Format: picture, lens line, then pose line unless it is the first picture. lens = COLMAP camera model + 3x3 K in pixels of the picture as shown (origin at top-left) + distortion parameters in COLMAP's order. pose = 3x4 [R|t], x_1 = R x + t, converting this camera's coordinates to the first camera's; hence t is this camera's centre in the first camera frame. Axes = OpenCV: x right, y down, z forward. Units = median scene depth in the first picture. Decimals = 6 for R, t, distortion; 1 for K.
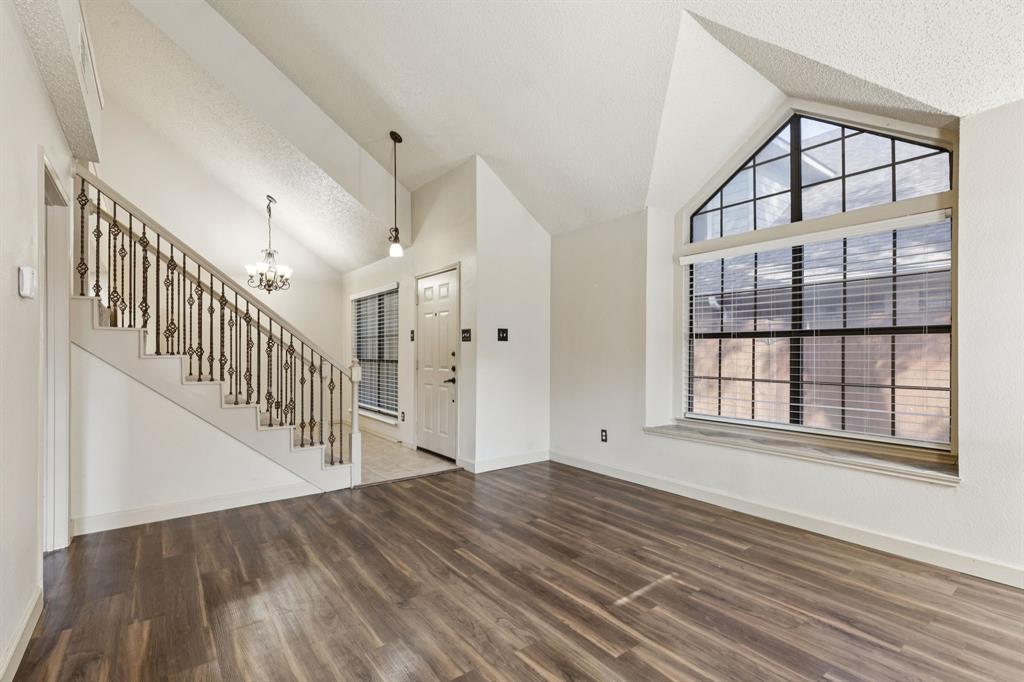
lens RADIAL K [[463.1, 0, 509.6], [0, 463.1, 349.4], [0, 0, 1]] dist [0.006141, -0.000127]
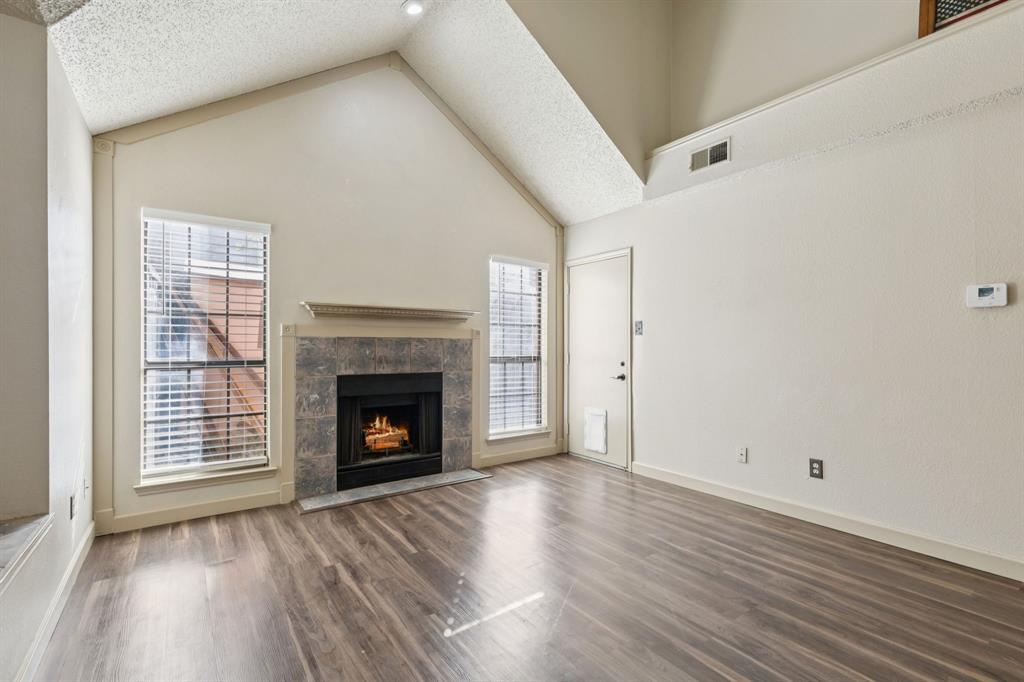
lens RADIAL K [[463.1, 0, 509.6], [0, 463.1, 349.4], [0, 0, 1]] dist [0.006141, -0.000127]
pose [[-0.999575, -0.001508, 0.029101, 0.181547], [-0.001462, 0.999998, 0.001628, 0.009469], [-0.029103, 0.001584, -0.999575, 1.447208]]
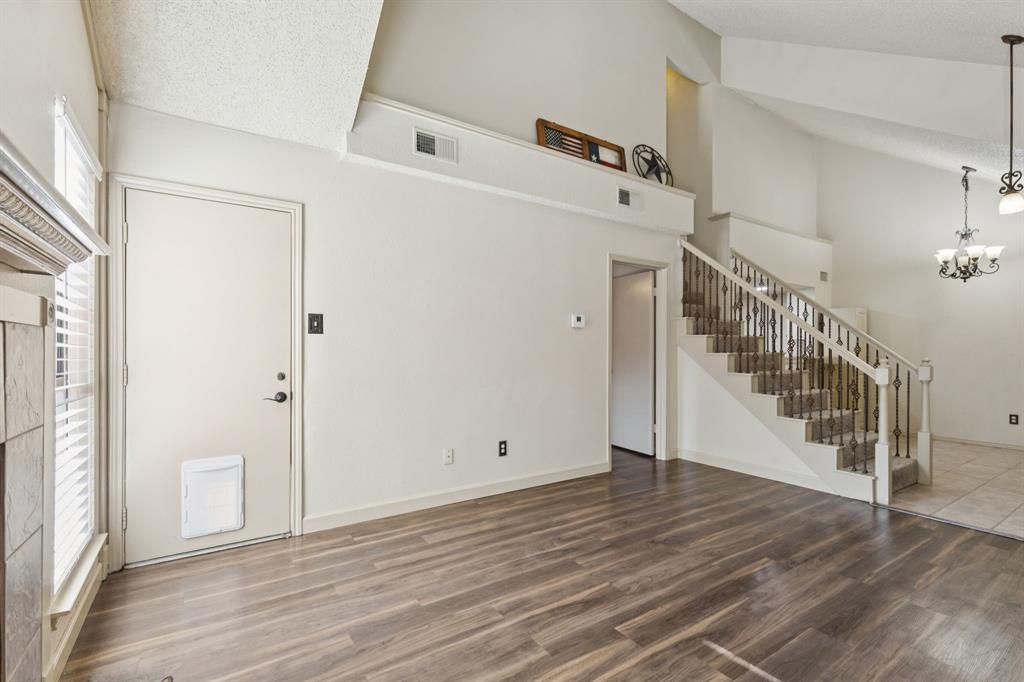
lens RADIAL K [[463.1, 0, 509.6], [0, 463.1, 349.4], [0, 0, 1]] dist [0.006141, -0.000127]
pose [[-0.057773, -0.000003, -0.998330, 0.802472], [0.002248, 0.999997, -0.000133, 0.002270], [0.998327, -0.002252, -0.057773, 0.490051]]
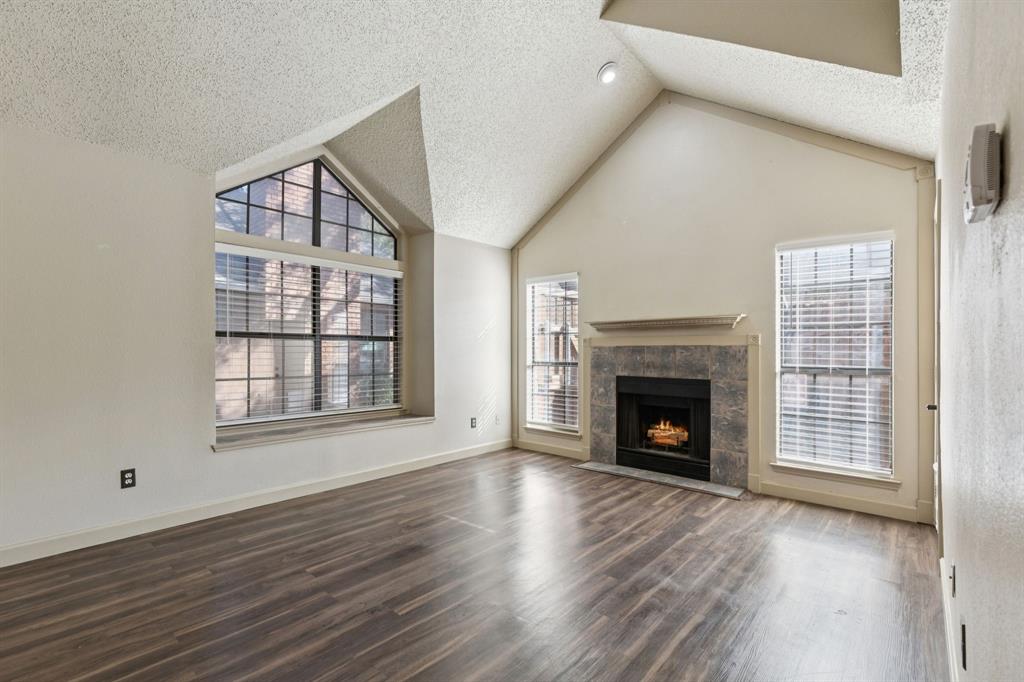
lens RADIAL K [[460.1, 0, 502.2], [0, 460.1, 352.3], [0, 0, 1]] dist [0.001613, -0.000056]
pose [[-0.179378, -0.001468, 0.983779, -0.823679], [-0.006458, 0.999979, 0.000314, 0.002486], [-0.983759, -0.006297, -0.179383, 0.903668]]
